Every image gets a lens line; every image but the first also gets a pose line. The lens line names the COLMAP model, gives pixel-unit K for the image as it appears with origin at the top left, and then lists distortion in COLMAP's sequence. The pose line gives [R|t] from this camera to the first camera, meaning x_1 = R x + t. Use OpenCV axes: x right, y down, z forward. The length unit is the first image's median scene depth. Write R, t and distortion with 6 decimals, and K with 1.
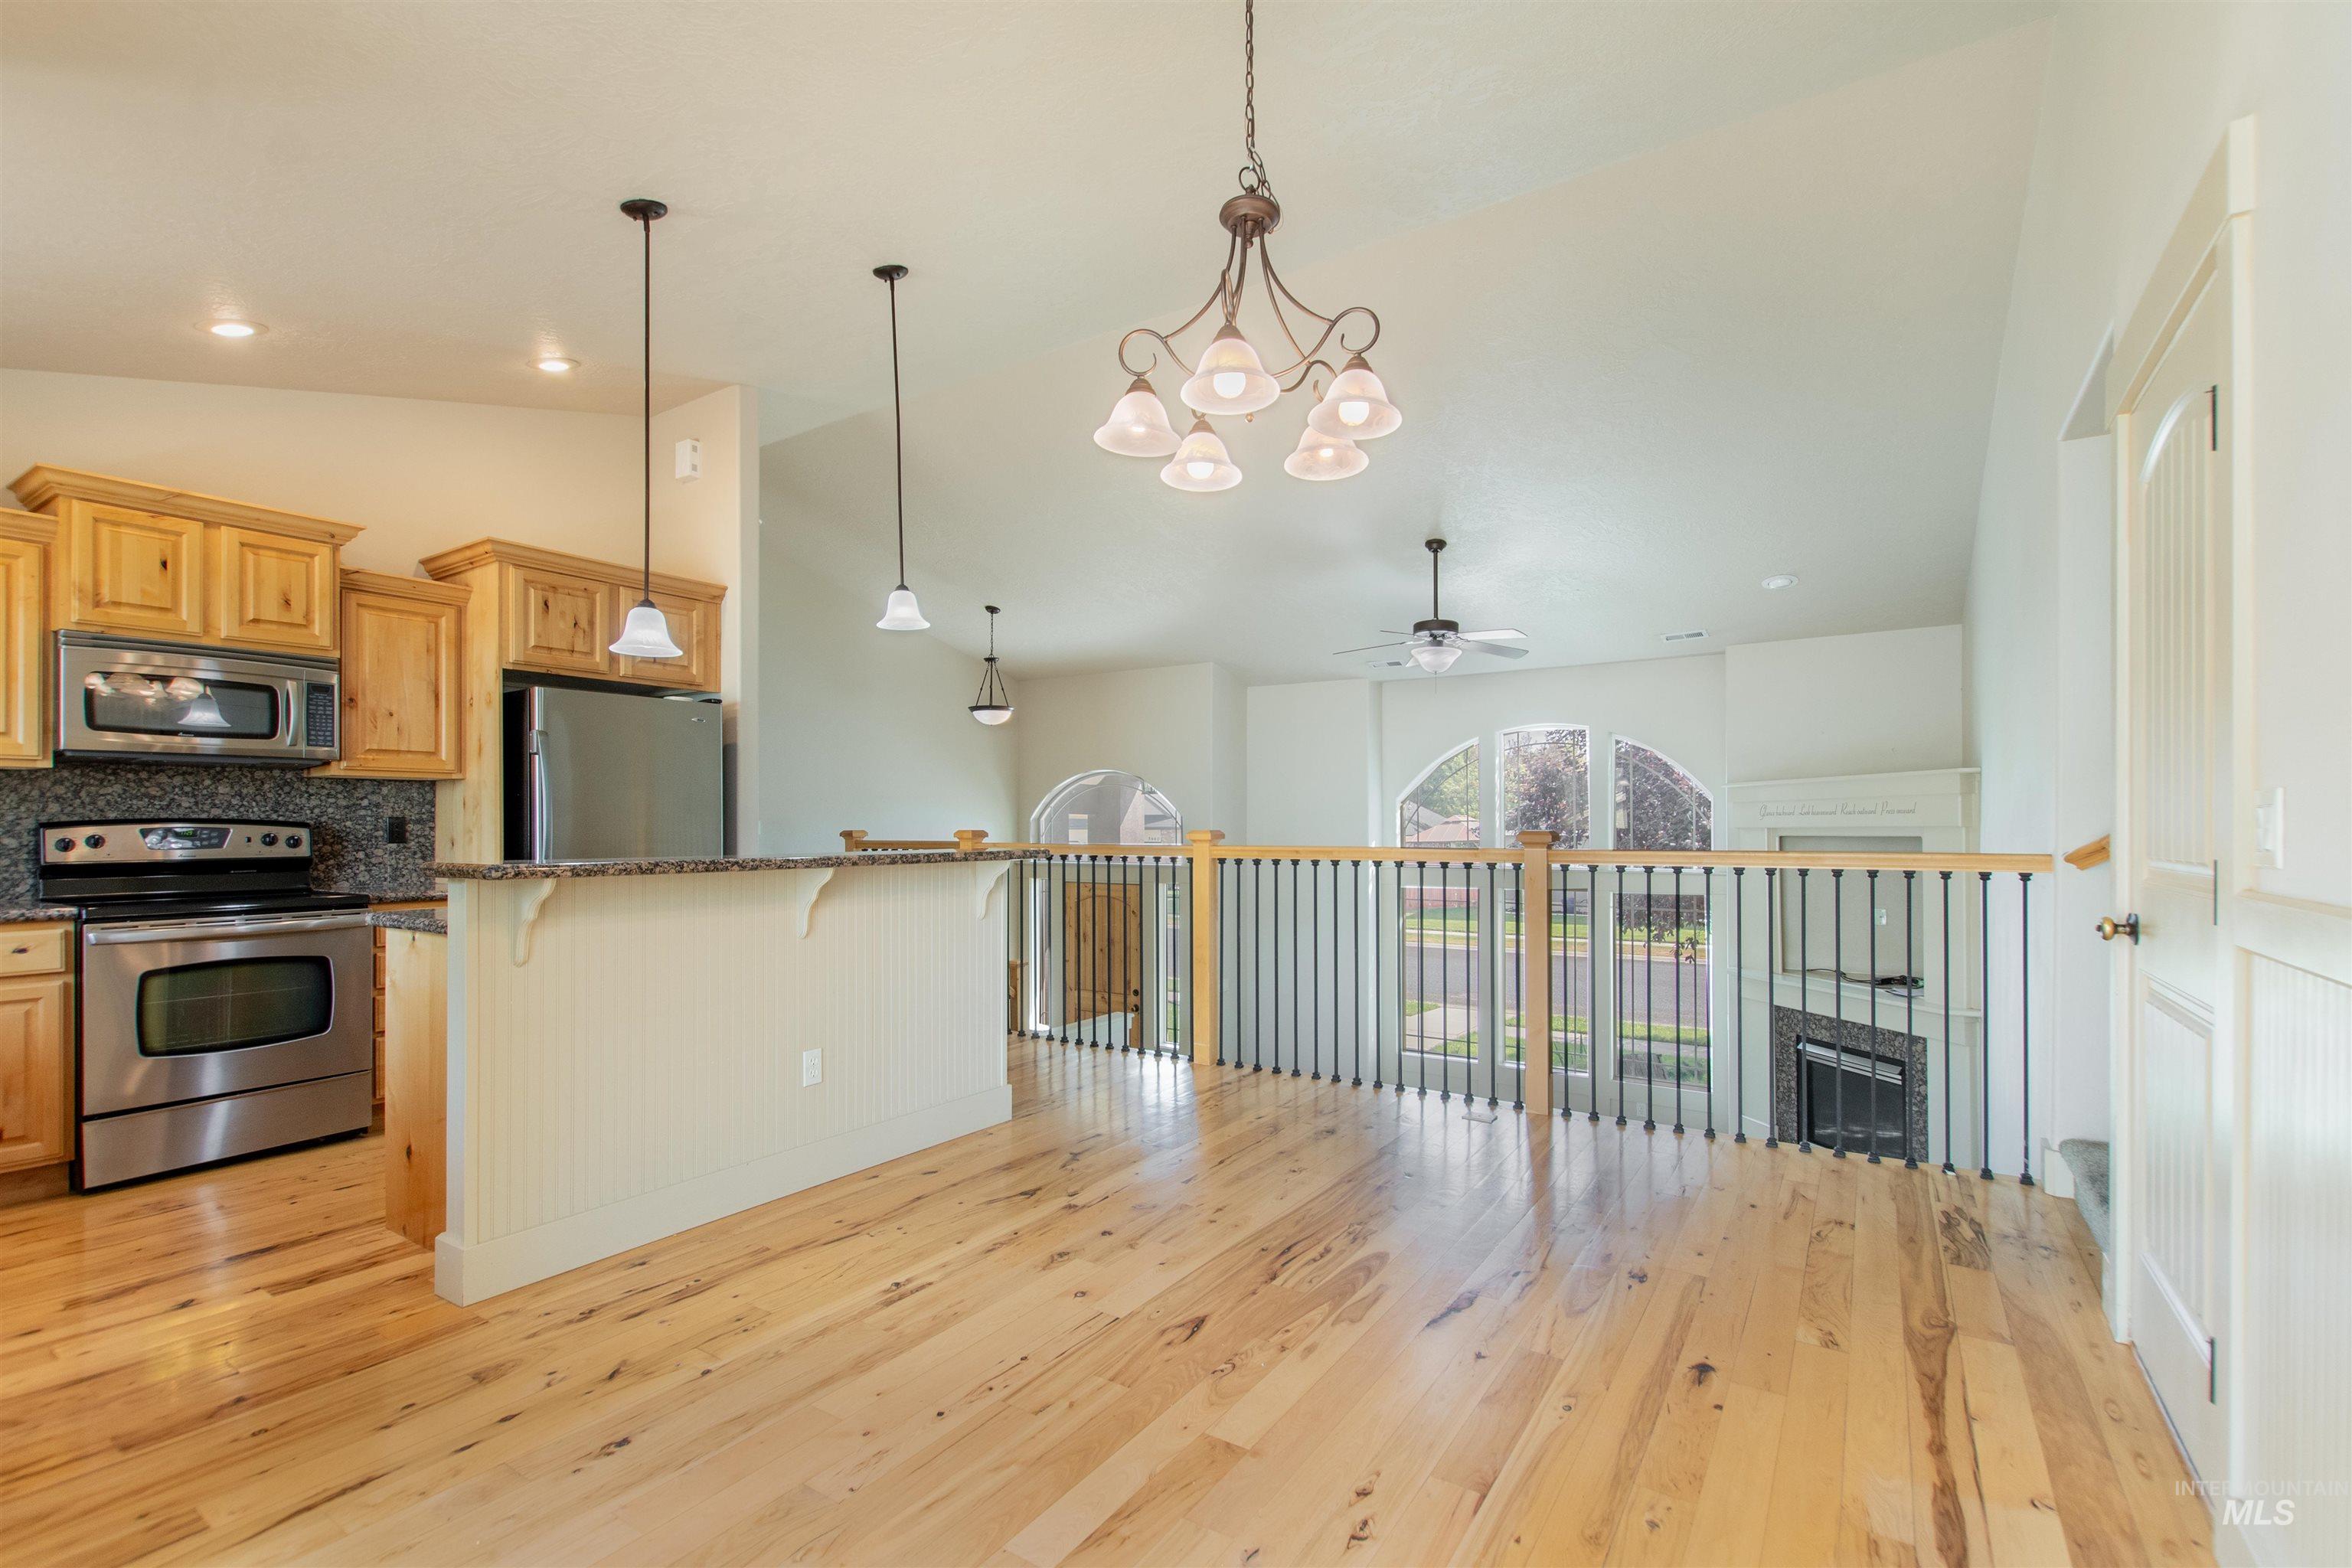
lens RADIAL K [[1047.1, 0, 1169.5], [0, 1047.1, 818.7], [0, 0, 1]] dist [0.012080, -0.006552]
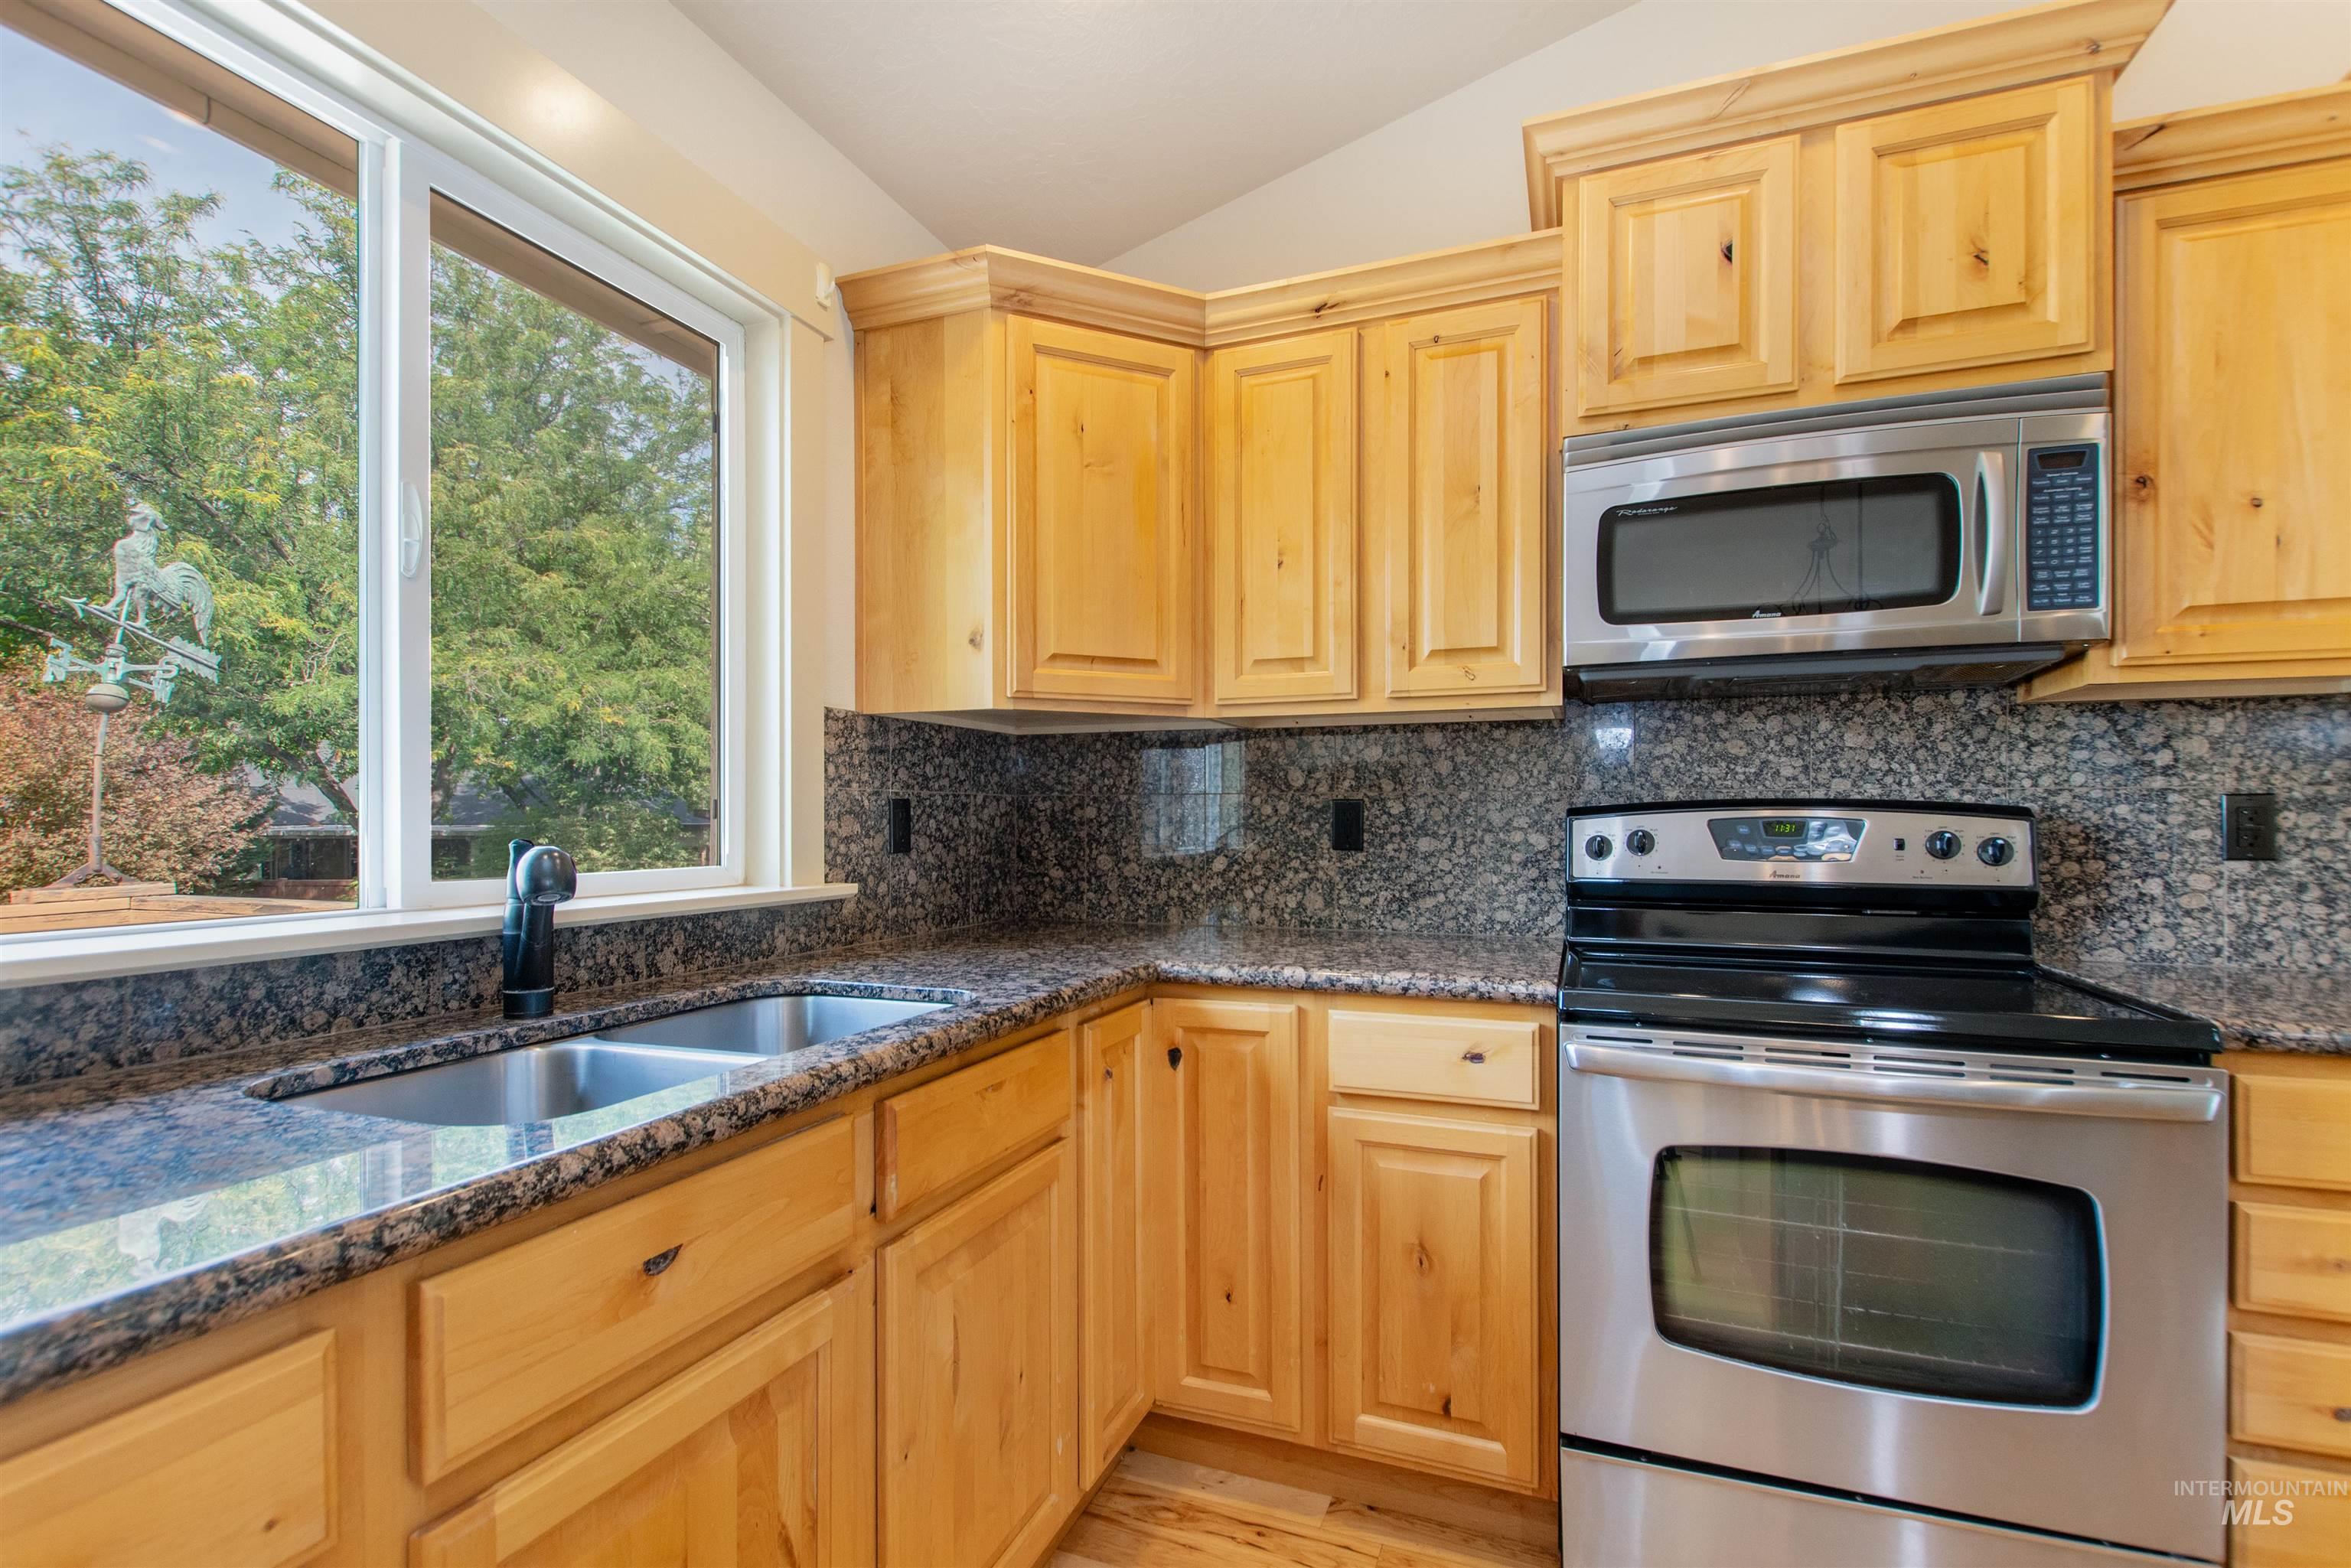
lens RADIAL K [[1067.4, 0, 1176.8], [0, 1067.4, 819.1], [0, 0, 1]] dist [0.012010, -0.007828]
pose [[0.223157, 0.003870, -0.974775, -0.506196], [0.002271, 0.999987, 0.004490, 0.006309], [0.974780, -0.003216, 0.223146, 0.608288]]
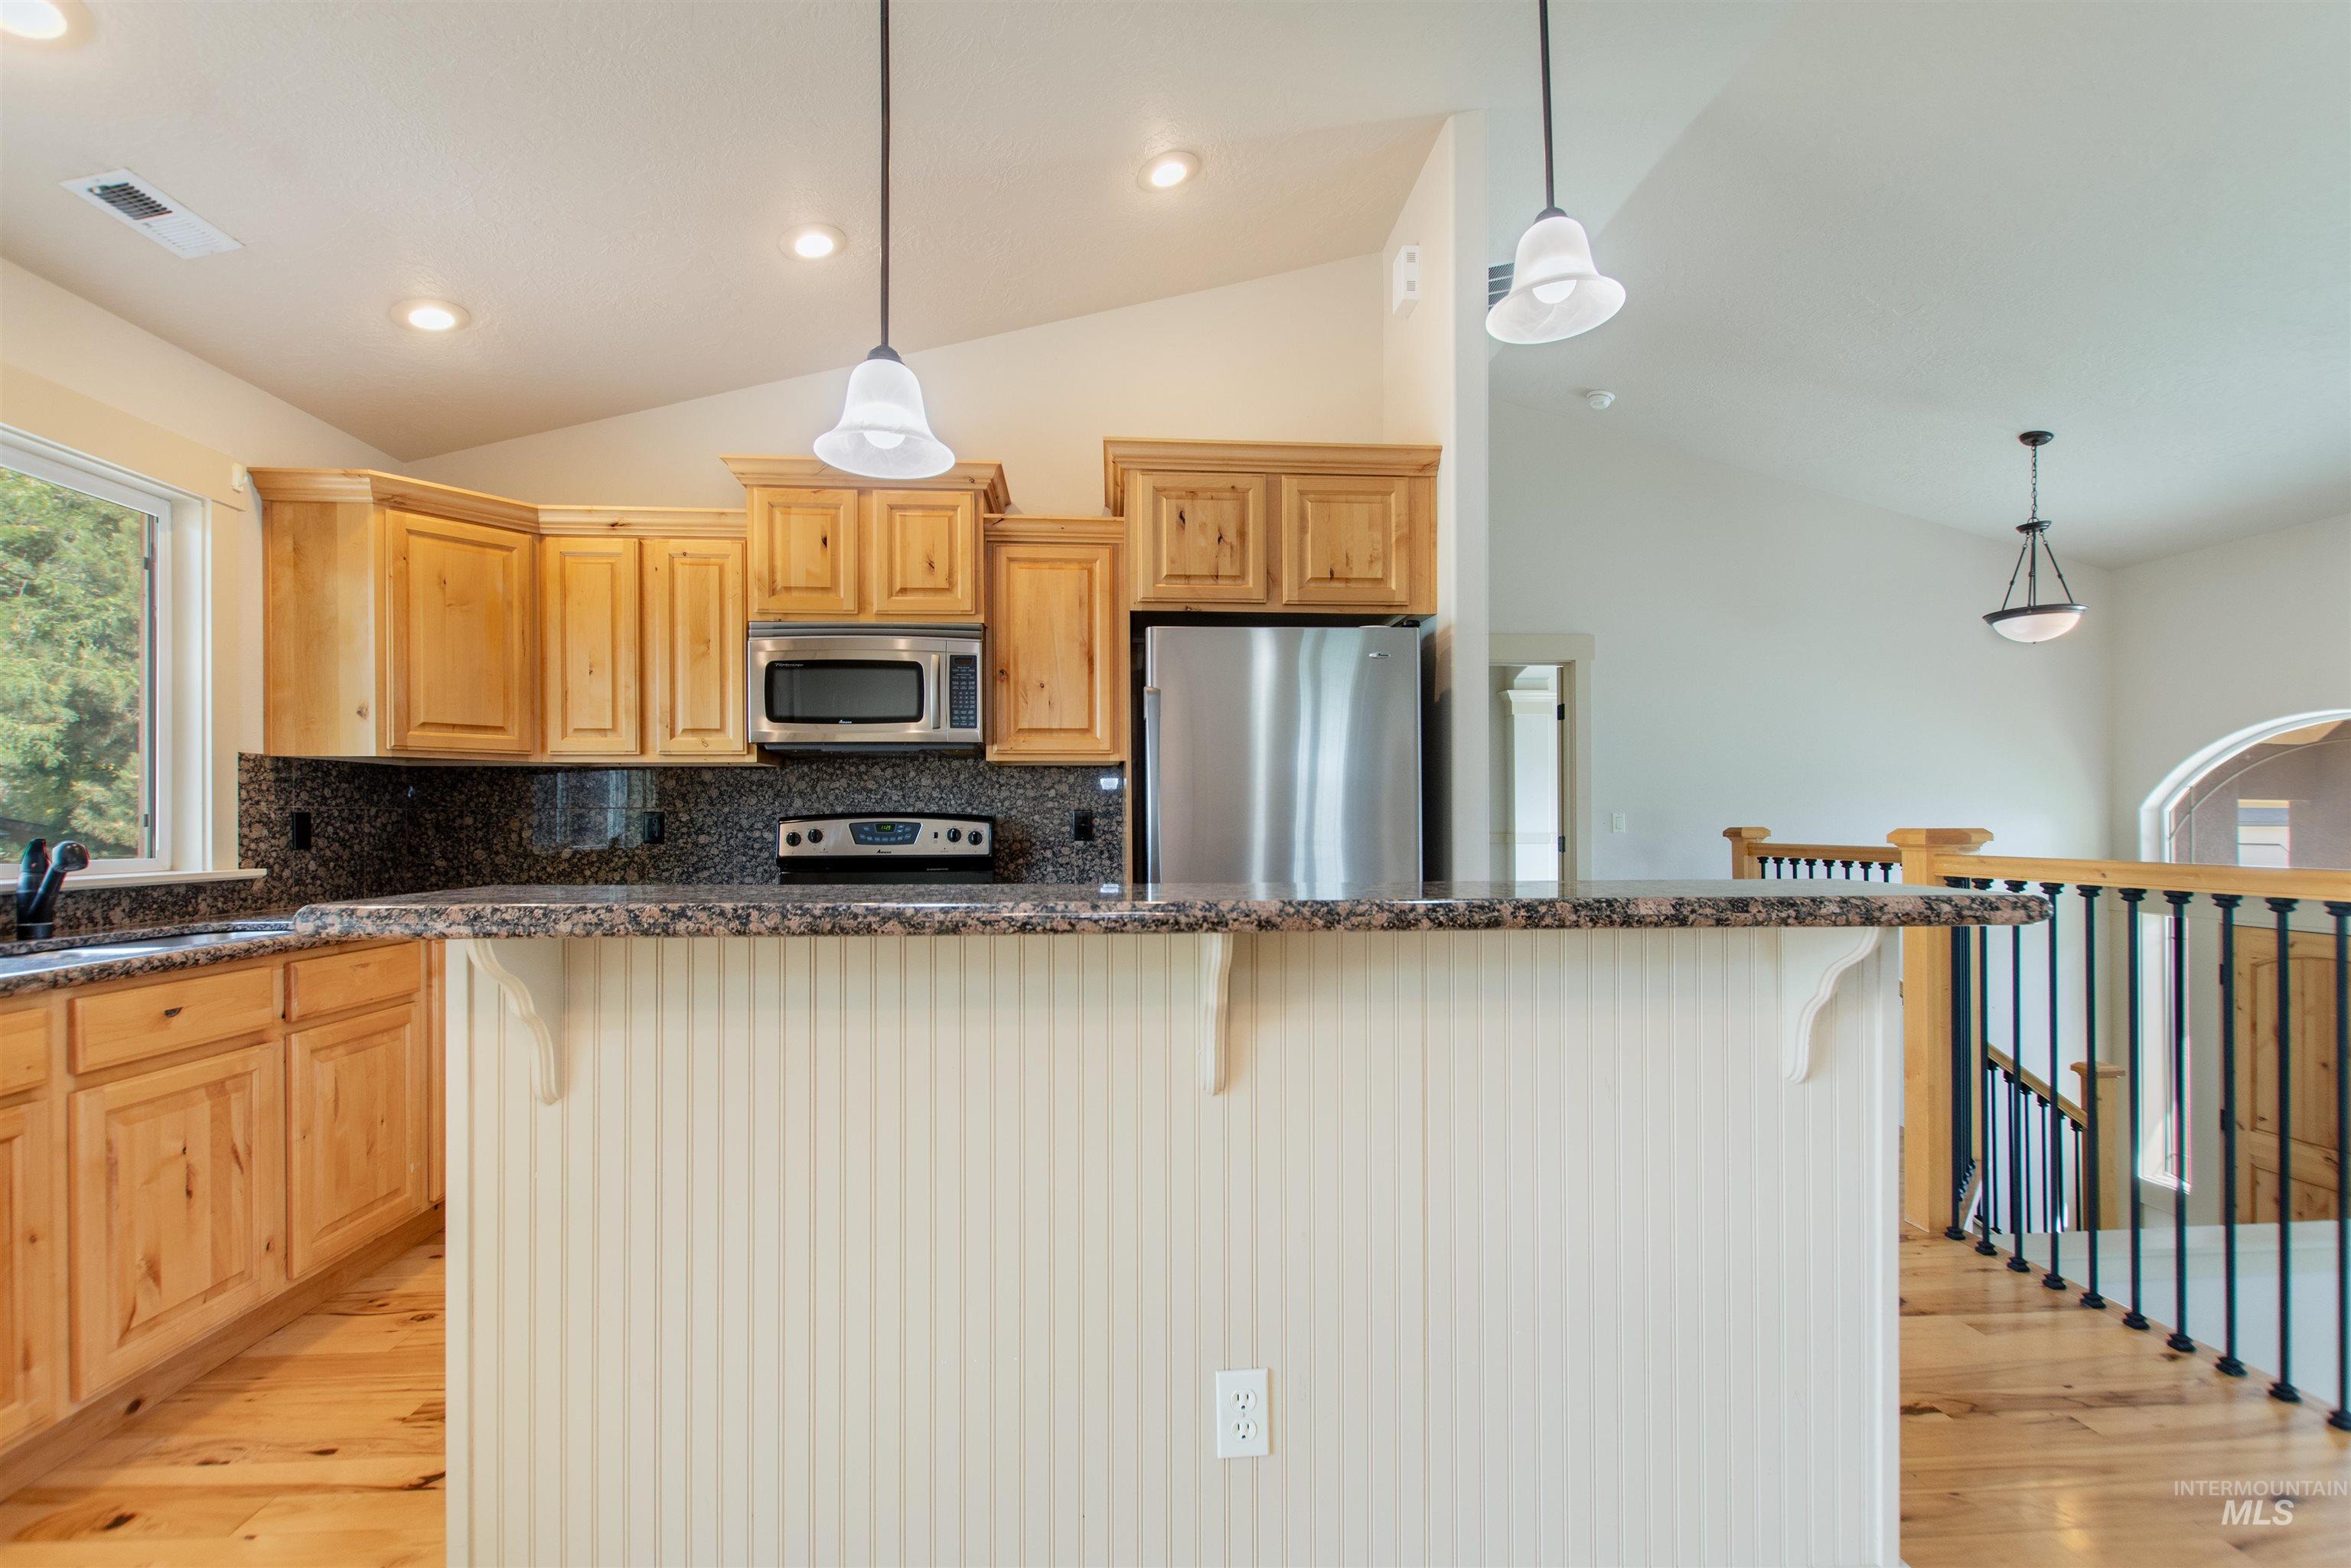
lens RADIAL K [[1035.1, 0, 1177.6], [0, 1035.1, 817.0], [0, 0, 1]] dist [0.013652, -0.007659]
pose [[0.619236, -0.003137, -0.785198, -0.033083], [0.005926, 0.999982, 0.000678, 0.004819], [0.785182, -0.005073, 0.619244, 0.625157]]
